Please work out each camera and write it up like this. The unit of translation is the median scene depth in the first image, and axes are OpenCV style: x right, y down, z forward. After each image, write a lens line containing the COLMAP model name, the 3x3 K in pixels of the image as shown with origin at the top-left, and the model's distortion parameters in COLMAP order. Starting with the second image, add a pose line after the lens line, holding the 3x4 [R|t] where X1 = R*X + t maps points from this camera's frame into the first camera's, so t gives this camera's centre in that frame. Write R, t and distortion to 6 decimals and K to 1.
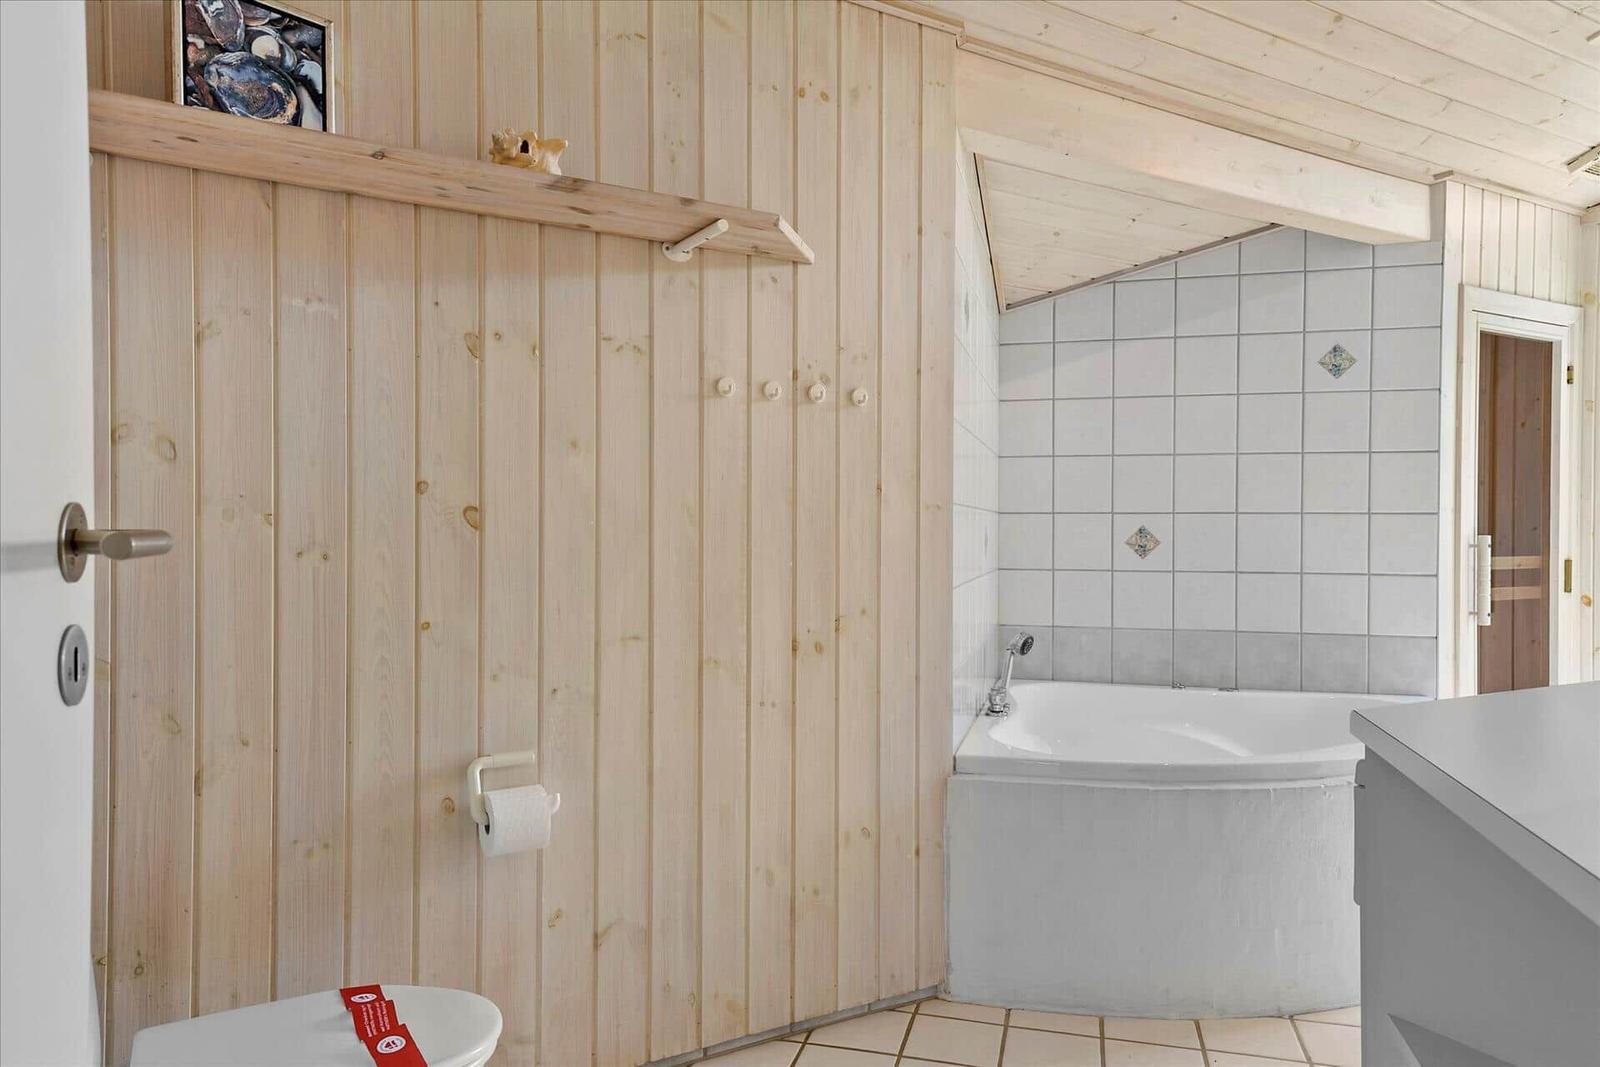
lens RADIAL K [[1063.3, 0, 796.5], [0, 1063.3, 533.8], [0, 0, 1]] dist [0.008851, -0.007946]
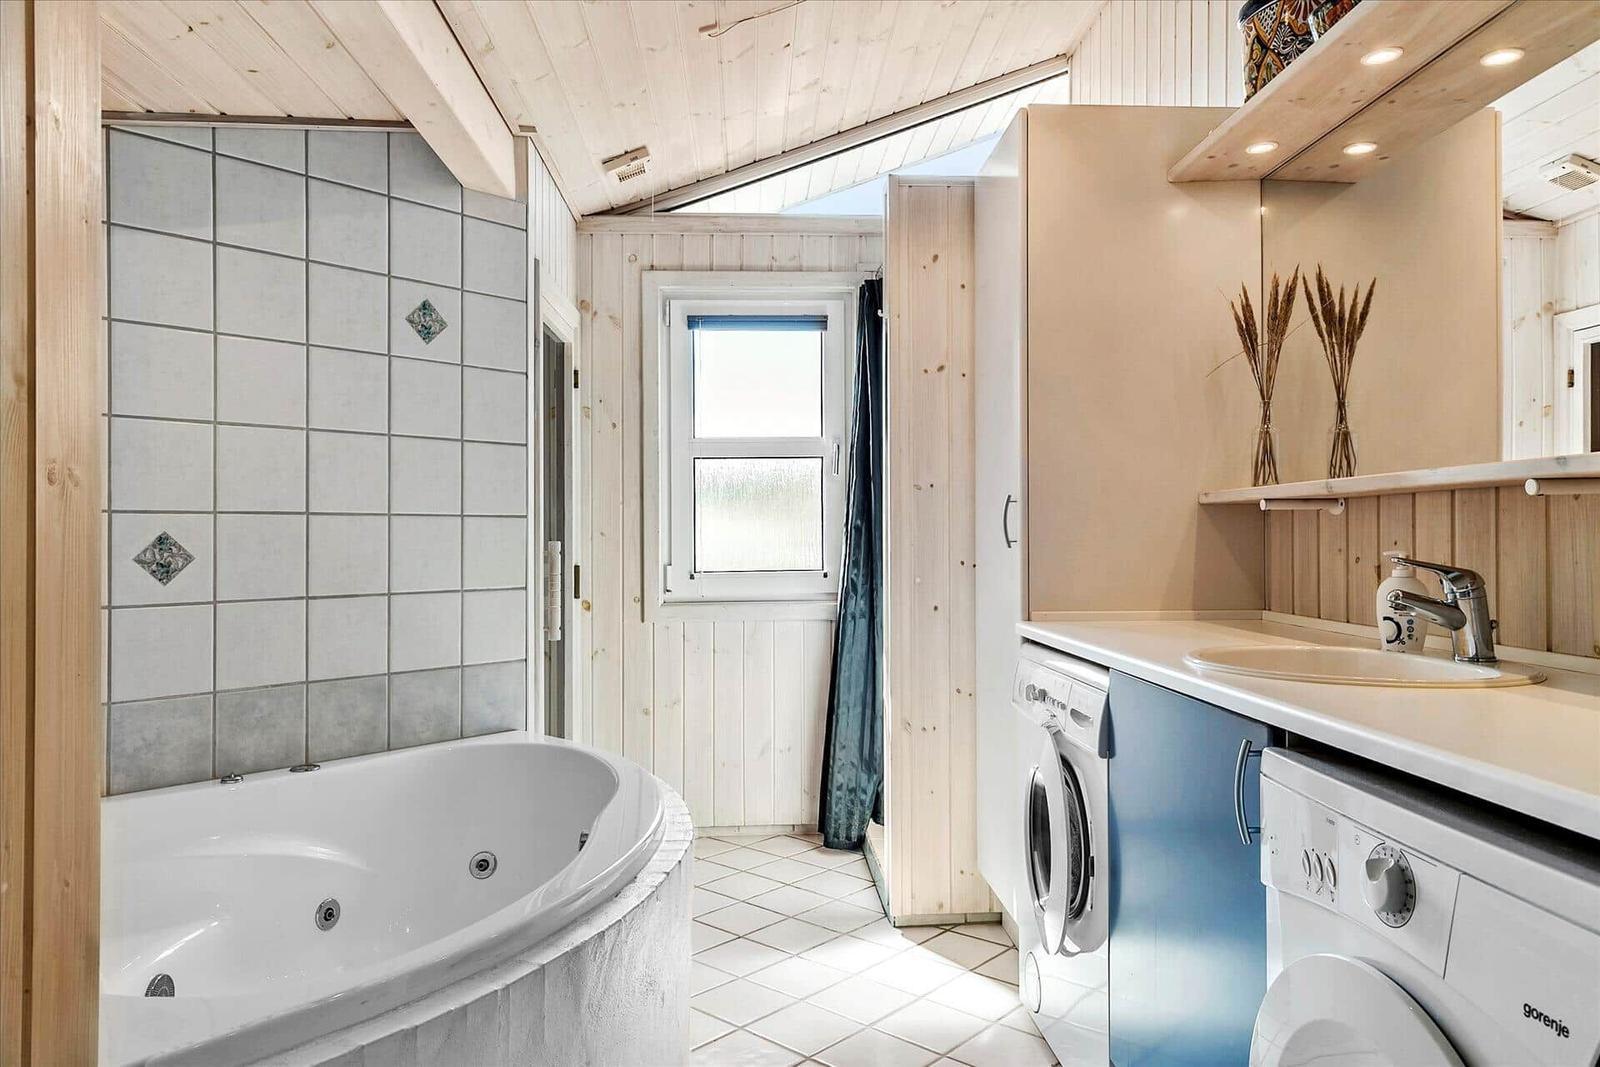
lens RADIAL K [[1063.3, 0, 810.8], [0, 1063.3, 528.7], [0, 0, 1]] dist [0.008851, -0.007946]
pose [[0.436505, 0.000125, 0.899702, -0.072612], [0.013633, 0.999884, -0.006753, -0.000032], [-0.899598, 0.015213, 0.436453, 0.393706]]
